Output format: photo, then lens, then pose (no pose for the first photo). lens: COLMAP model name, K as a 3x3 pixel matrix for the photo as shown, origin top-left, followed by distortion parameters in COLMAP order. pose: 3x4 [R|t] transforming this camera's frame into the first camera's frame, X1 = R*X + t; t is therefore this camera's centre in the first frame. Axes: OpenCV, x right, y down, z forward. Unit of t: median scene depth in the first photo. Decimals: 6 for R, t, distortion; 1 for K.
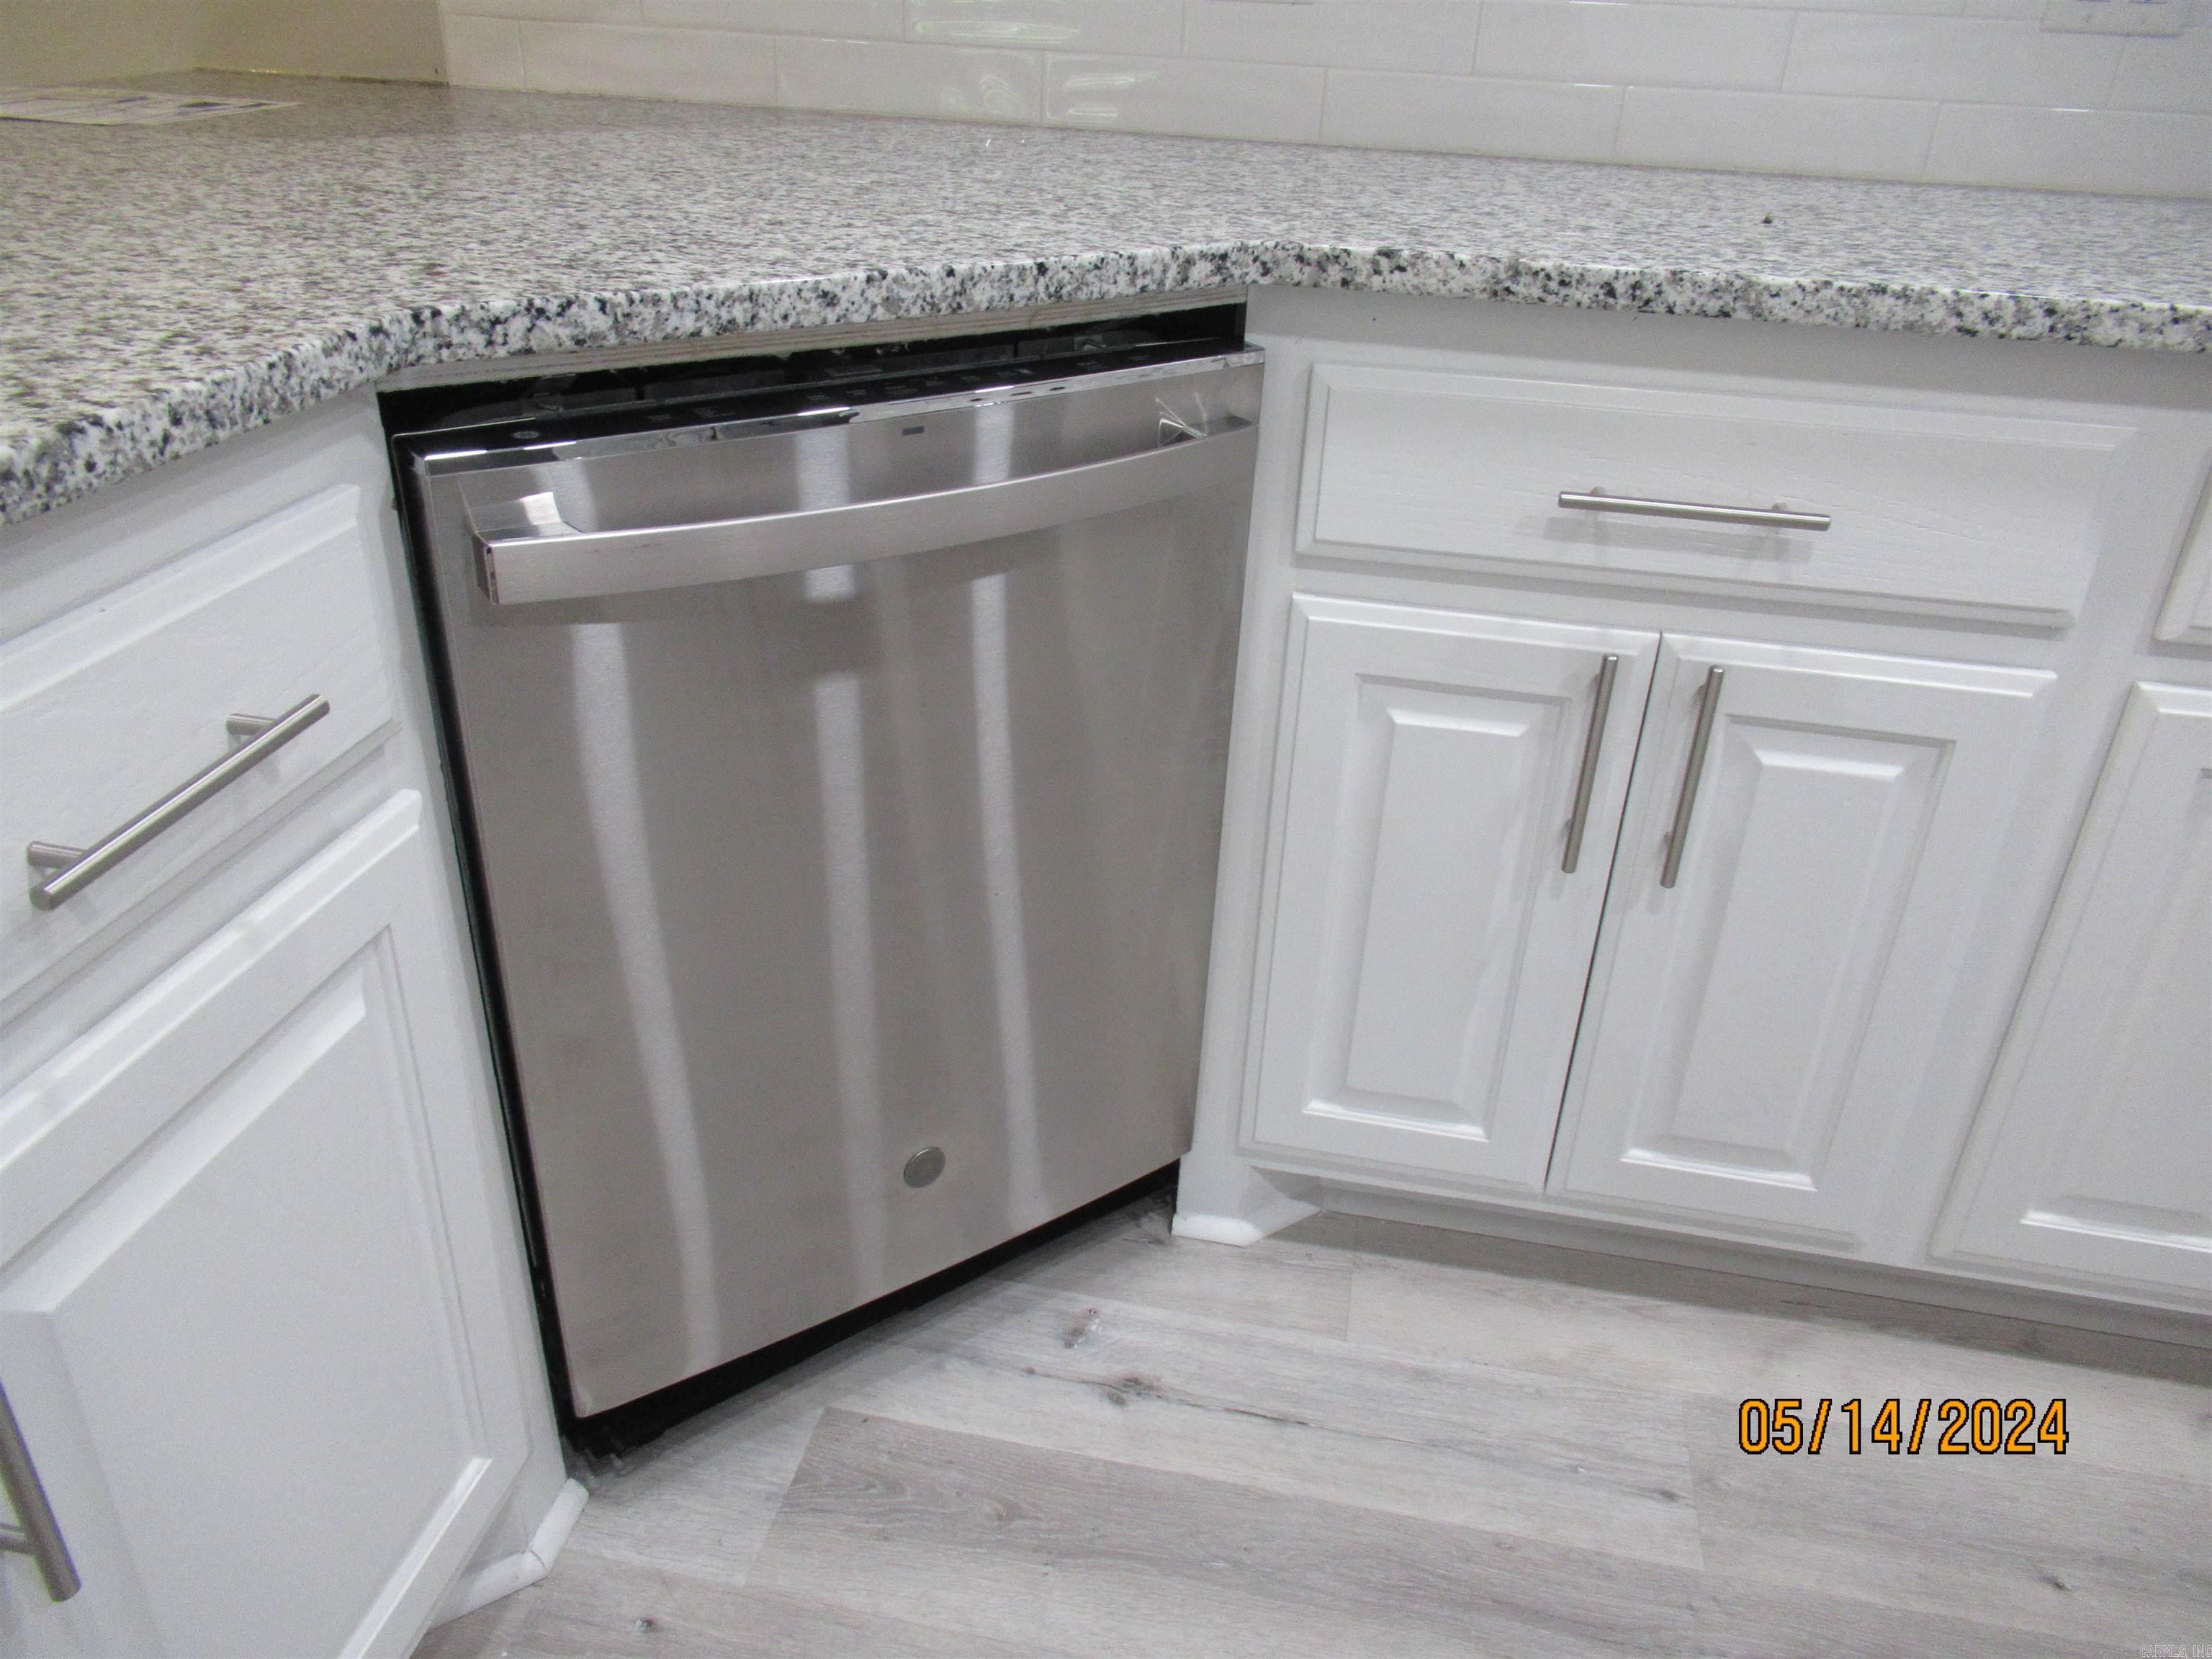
lens RADIAL K [[1638.9, 0, 1099.8], [0, 1638.9, 826.5], [0, 0, 1]] dist [-0.003936, 0.008763]
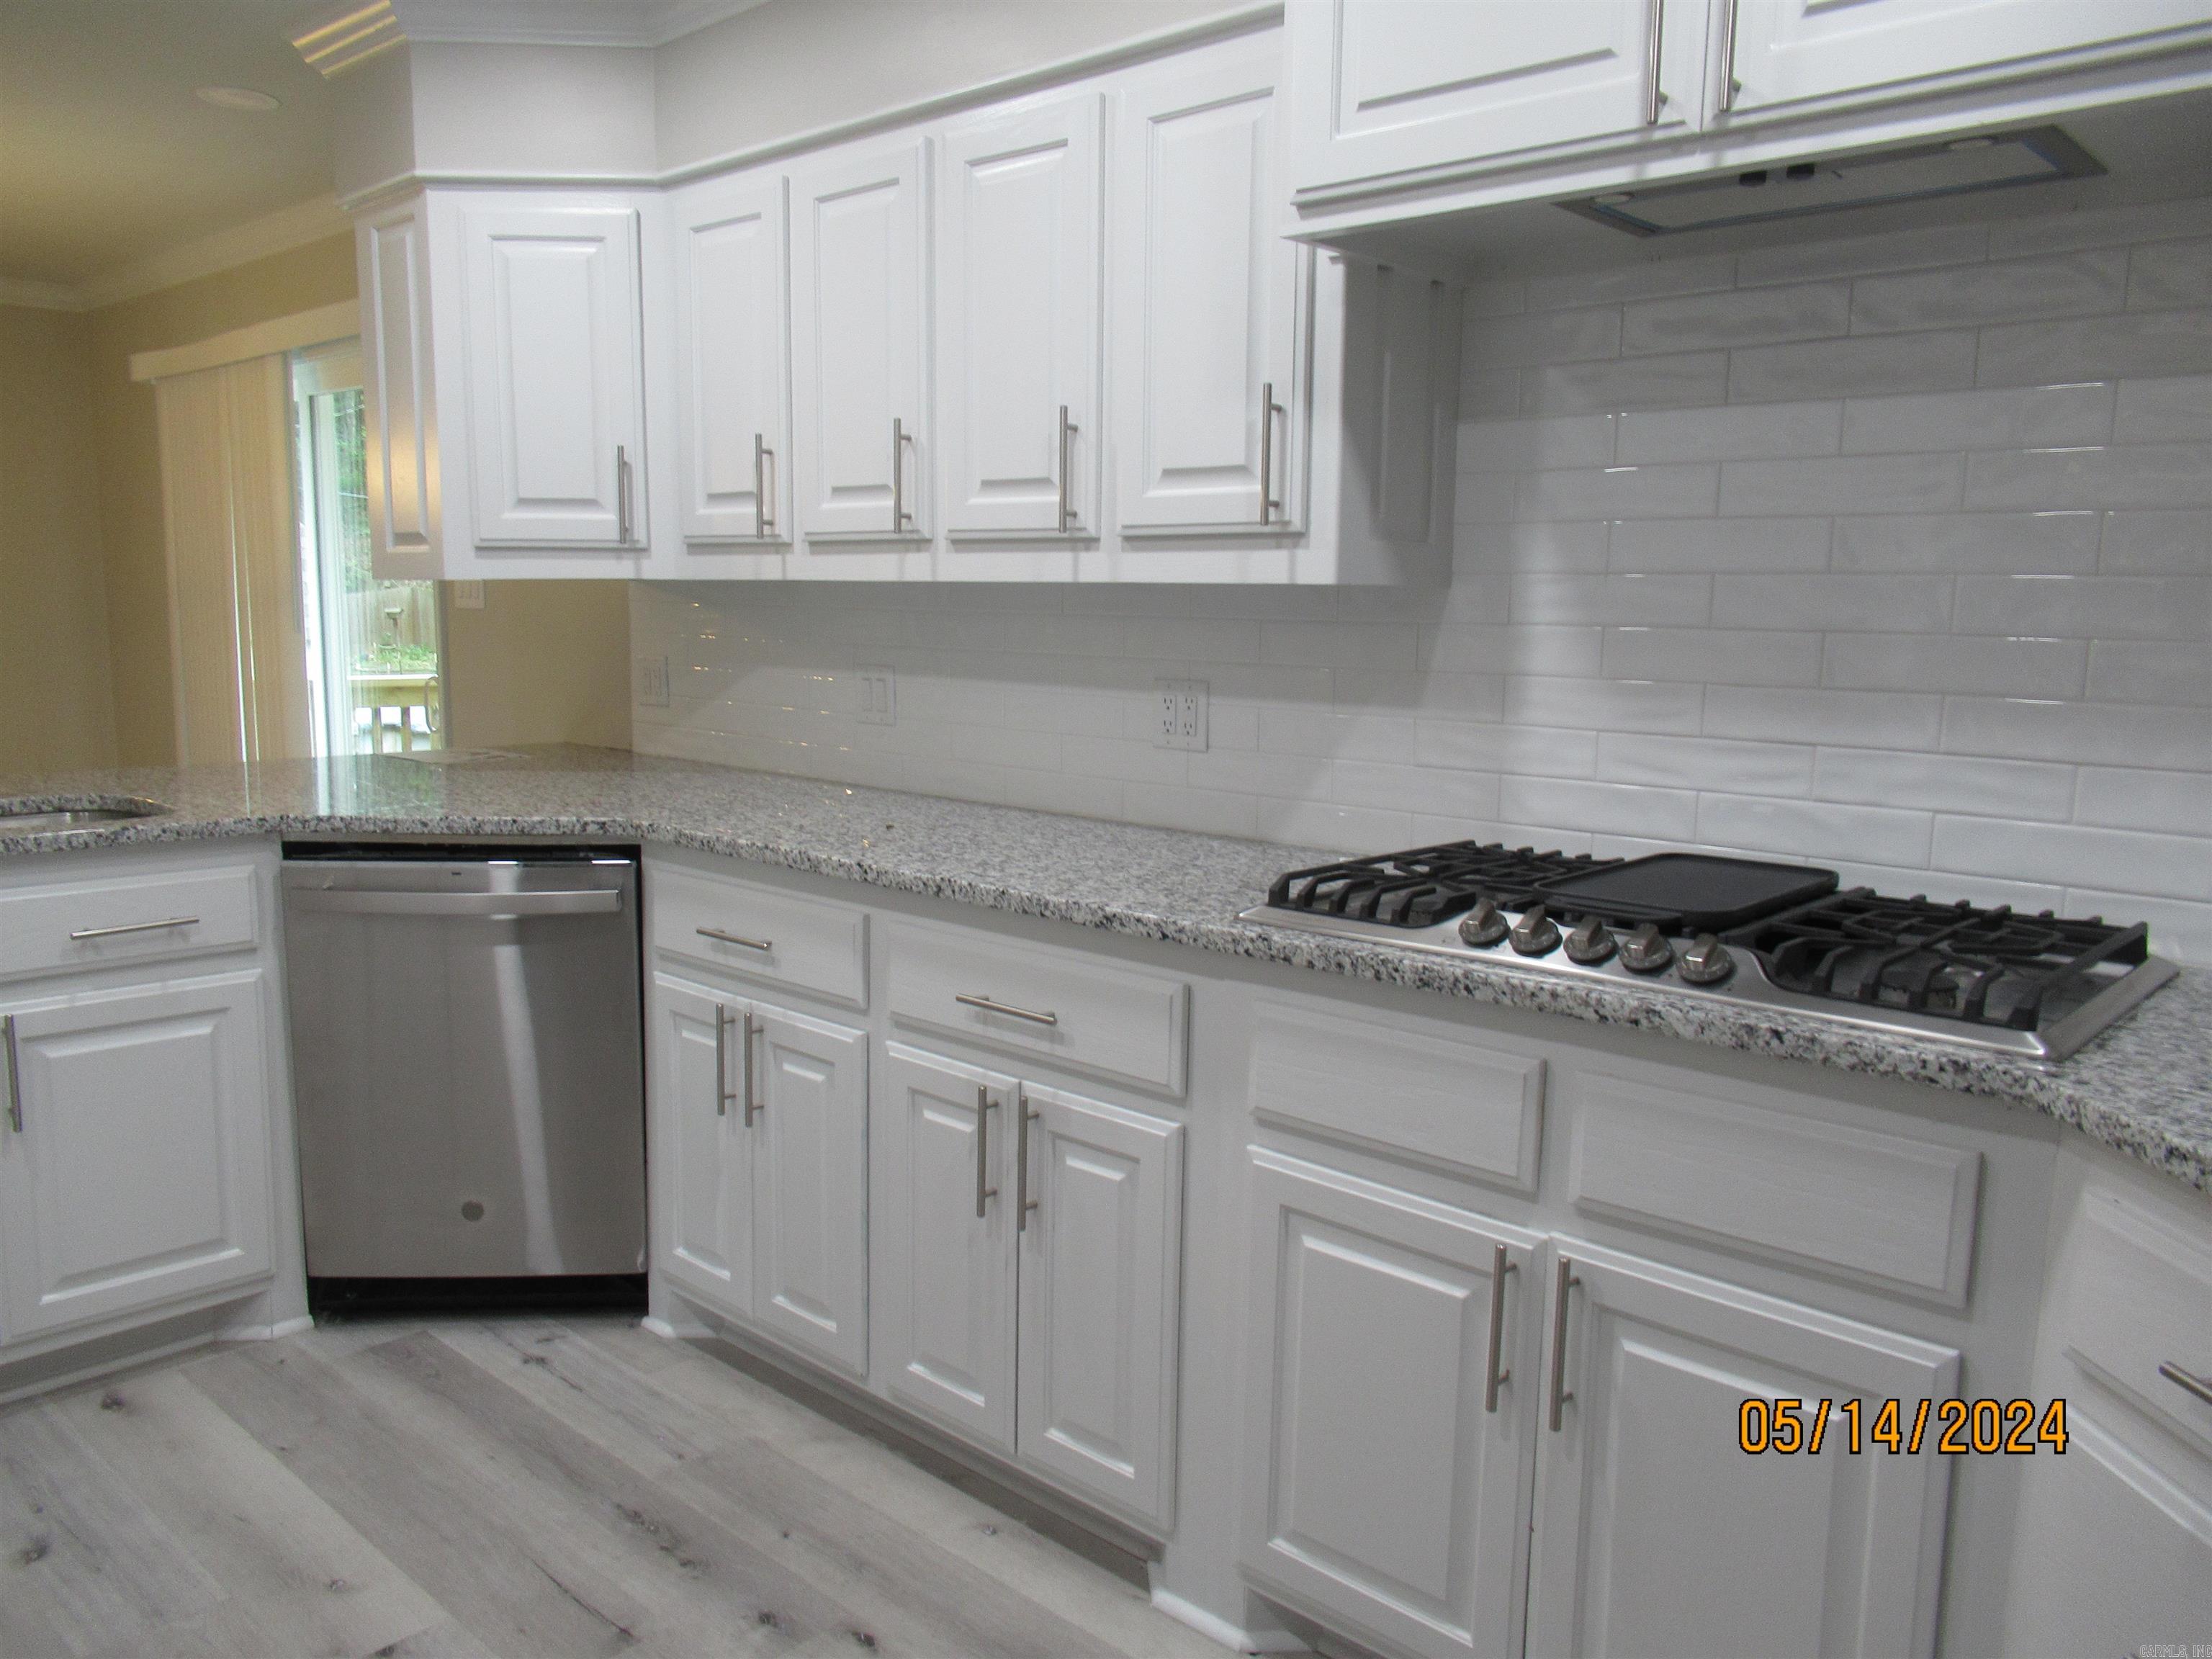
lens RADIAL K [[1638.9, 0, 1107.8], [0, 1638.9, 838.9], [0, 0, 1]] dist [-0.003936, 0.008763]
pose [[0.855668, 0.052477, -0.514858, 1.762686], [-0.235737, 0.925166, -0.297484, 0.206353], [0.460718, 0.375918, 0.804005, -0.563856]]
